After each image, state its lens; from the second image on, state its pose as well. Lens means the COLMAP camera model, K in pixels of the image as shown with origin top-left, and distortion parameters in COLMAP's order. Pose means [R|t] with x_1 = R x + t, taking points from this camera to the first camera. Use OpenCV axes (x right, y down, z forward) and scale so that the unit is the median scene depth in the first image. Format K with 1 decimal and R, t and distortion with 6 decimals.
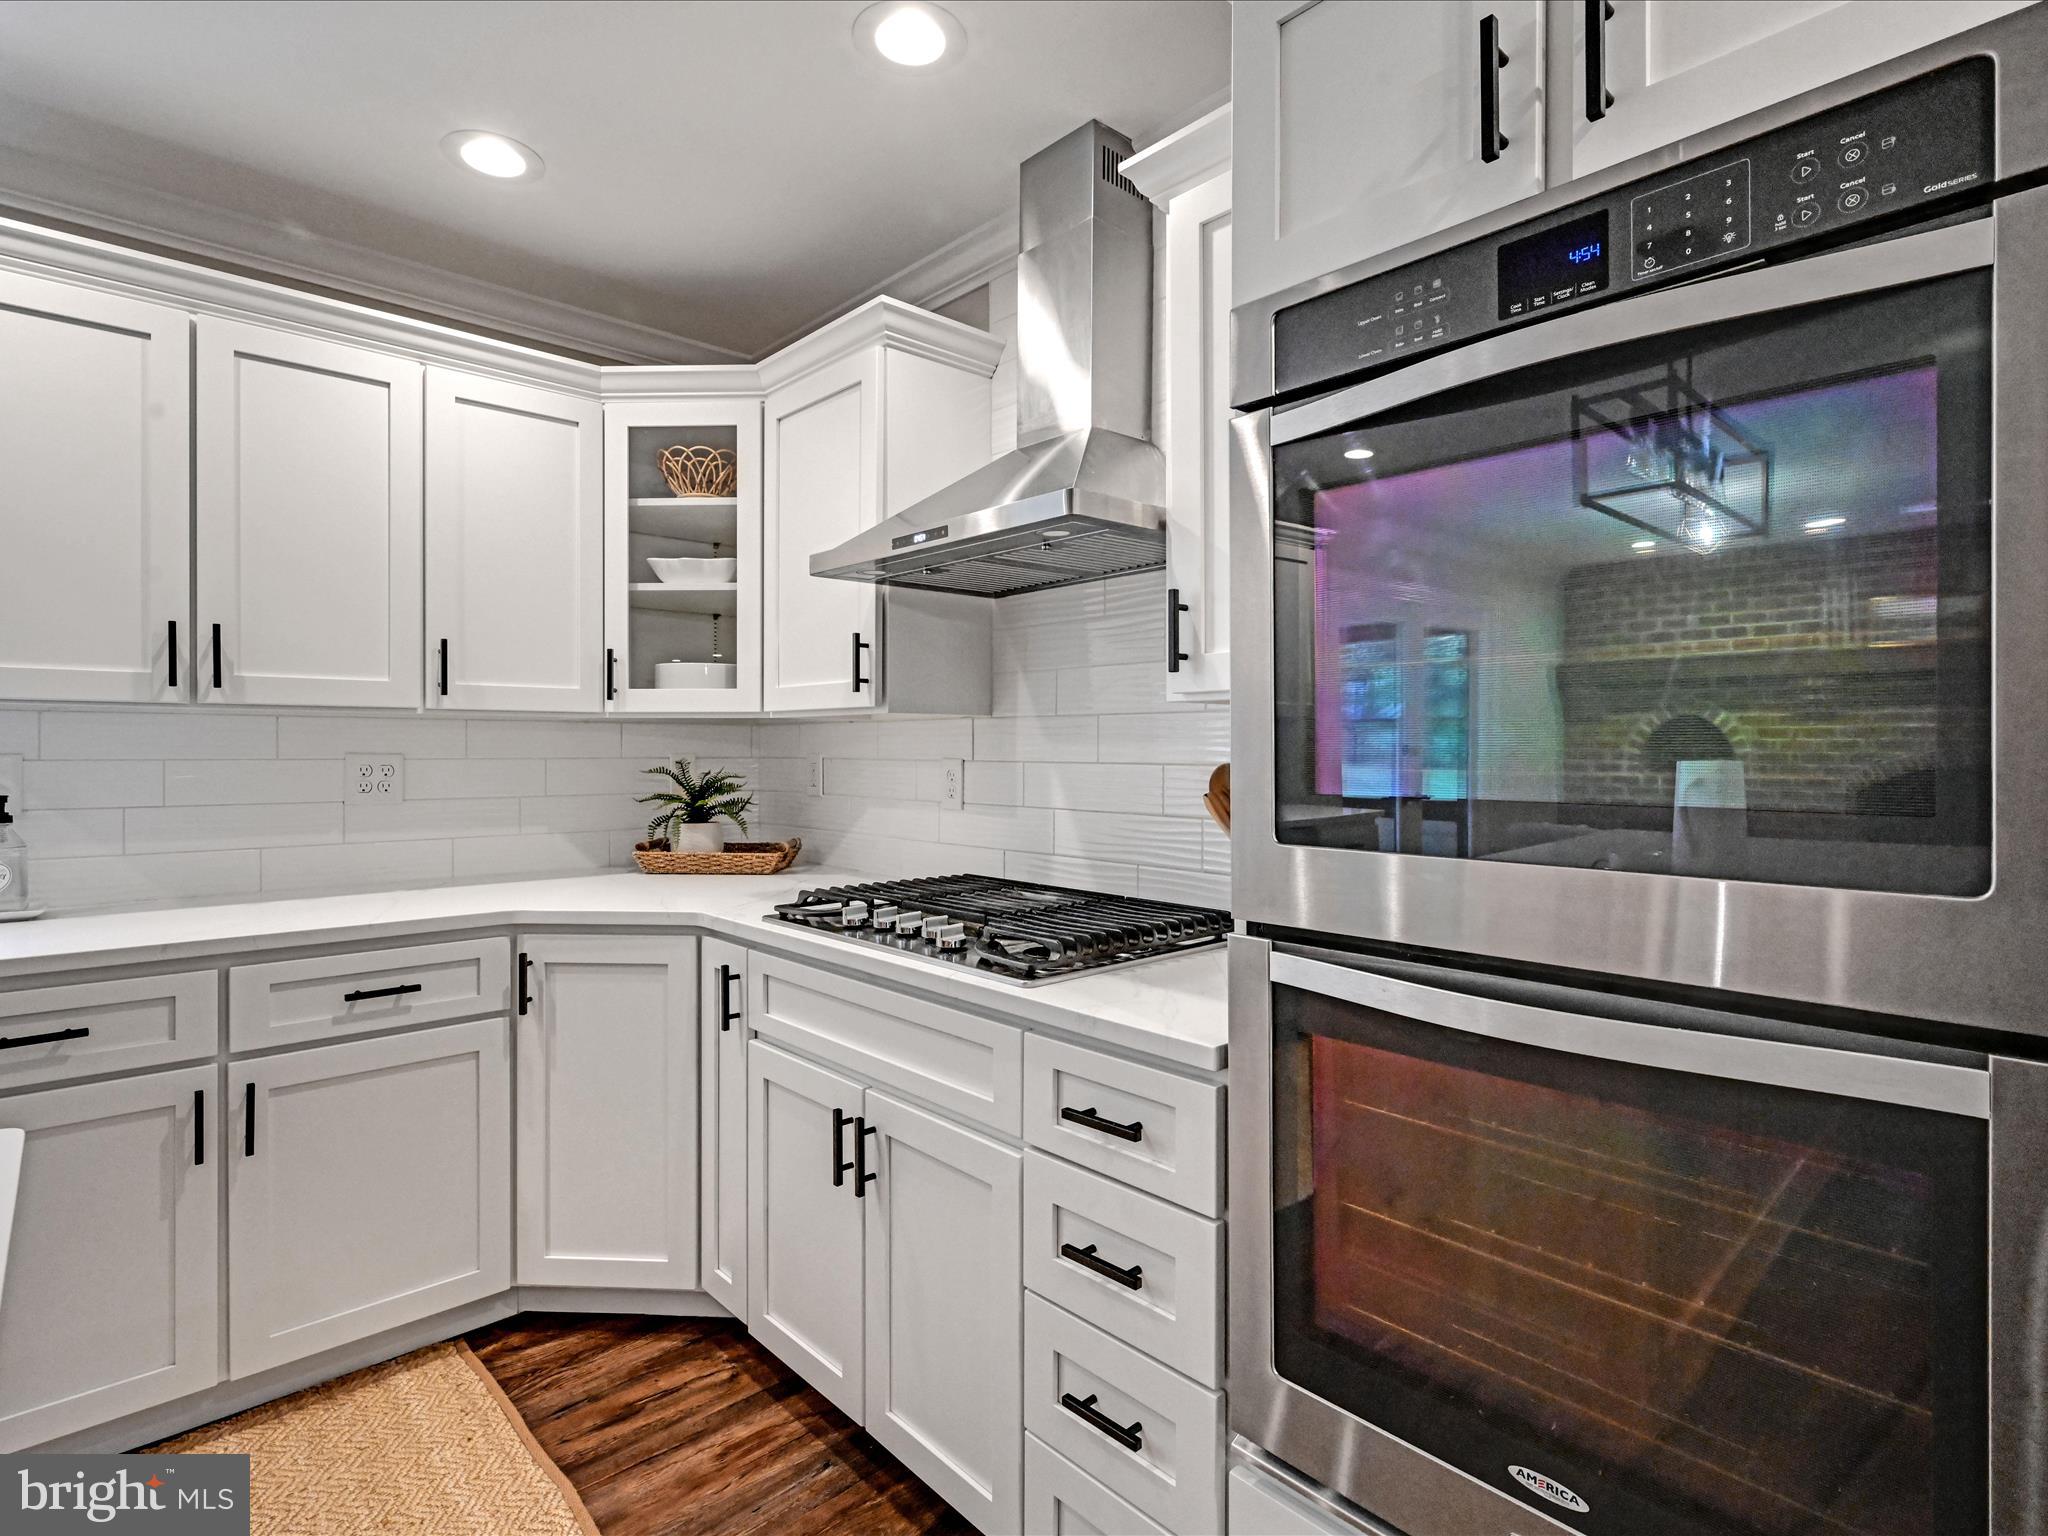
lens RADIAL K [[1050.3, 0, 1015.1], [0, 1050.3, 763.1], [0, 0, 1]] dist [-0.001393, -0.000097]
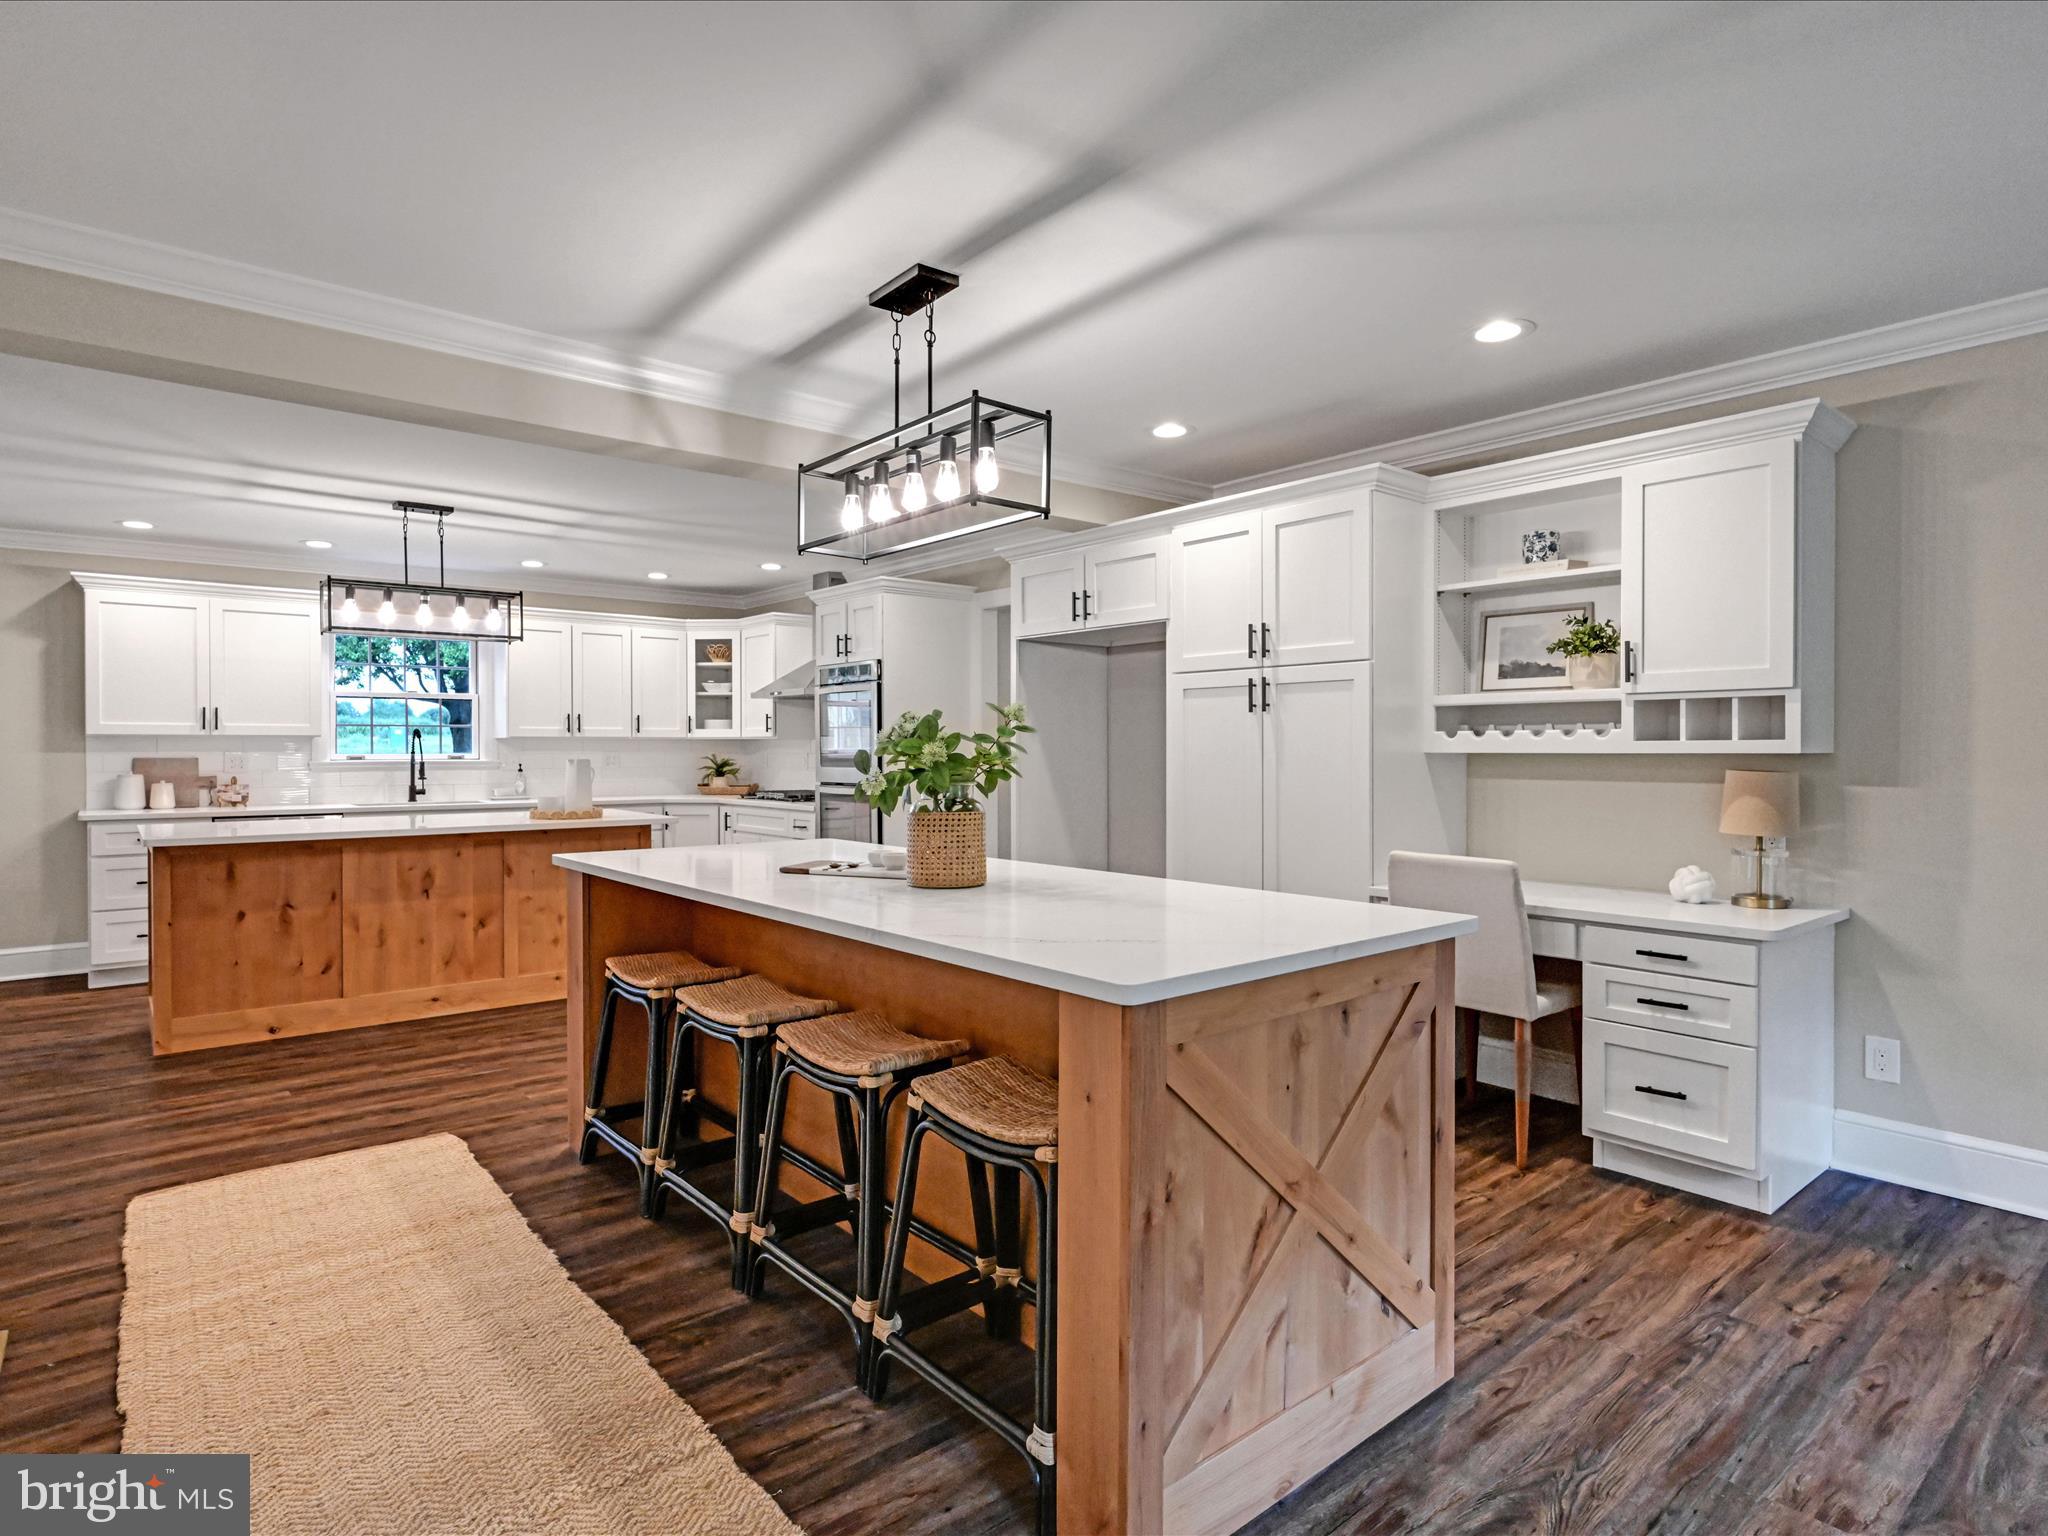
lens RADIAL K [[1108.8, 0, 1024.0], [0, 1108.8, 768.0], [0, 0, 1]] dist [-0.028570, 0.000672]
pose [[0.999272, -0.004437, -0.037900, 0.695564], [0.004548, 0.999986, 0.002860, 0.033698], [0.037887, -0.003030, 0.999277, -2.147225]]
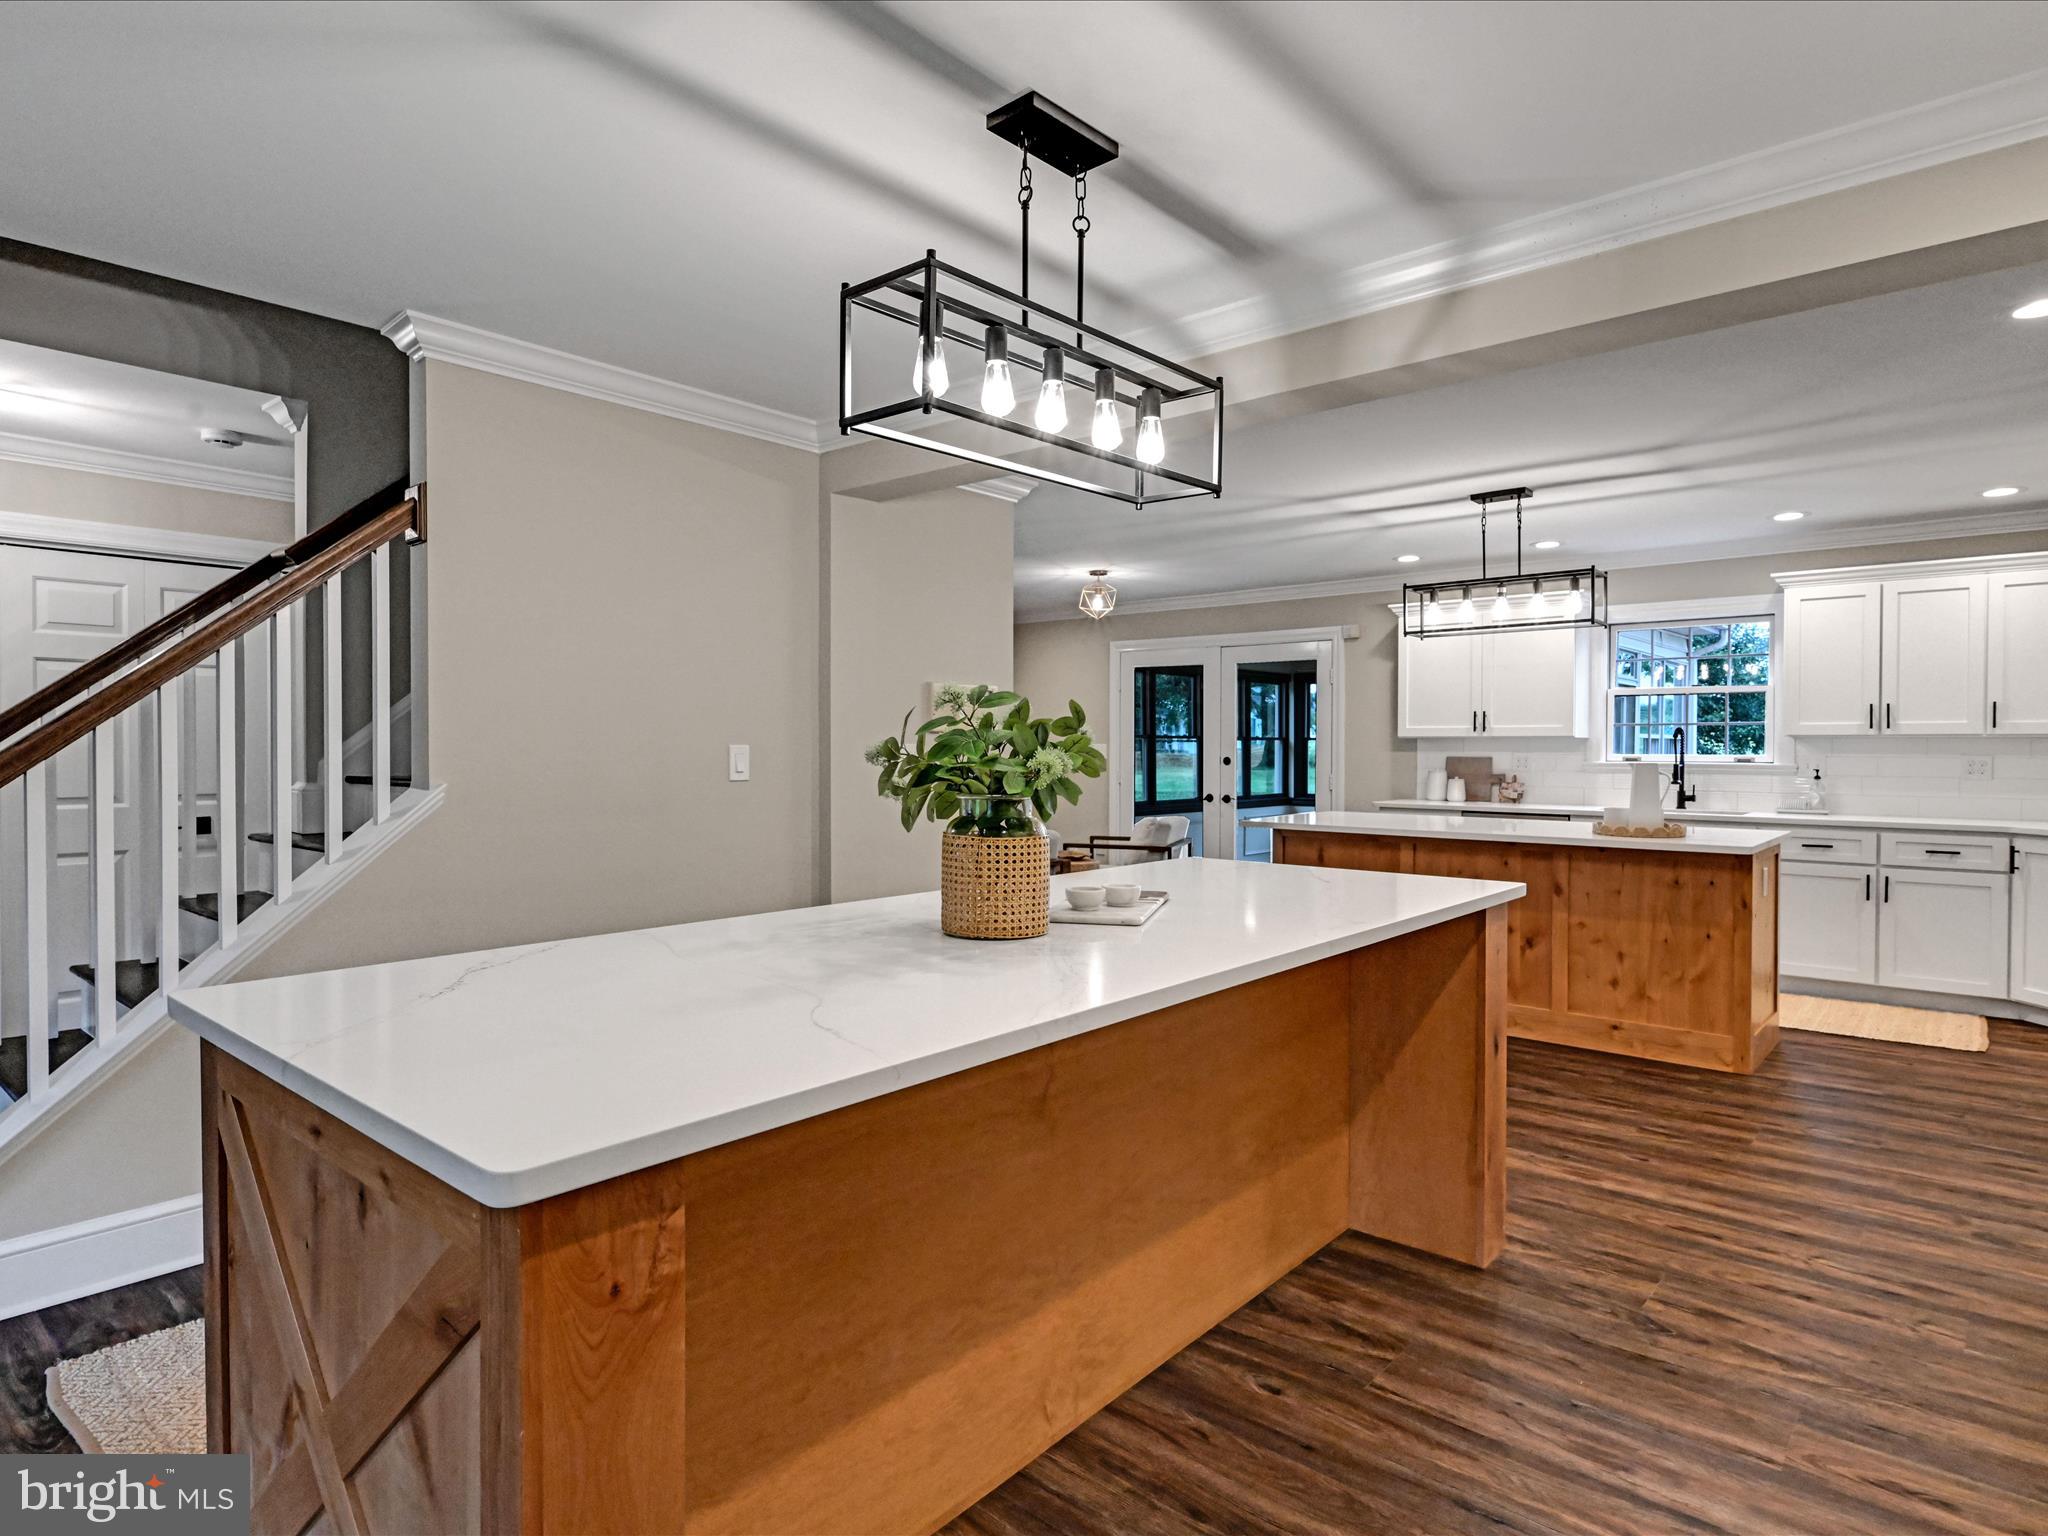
lens RADIAL K [[1108.8, 0, 1024.0], [0, 1108.8, 768.0], [0, 0, 1]] dist [-0.028570, 0.000672]
pose [[0.120309, 0.012656, -0.992656, 1.355277], [-0.015381, 0.999822, 0.010883, 0.022756], [0.992617, 0.013959, 0.120482, -1.175862]]
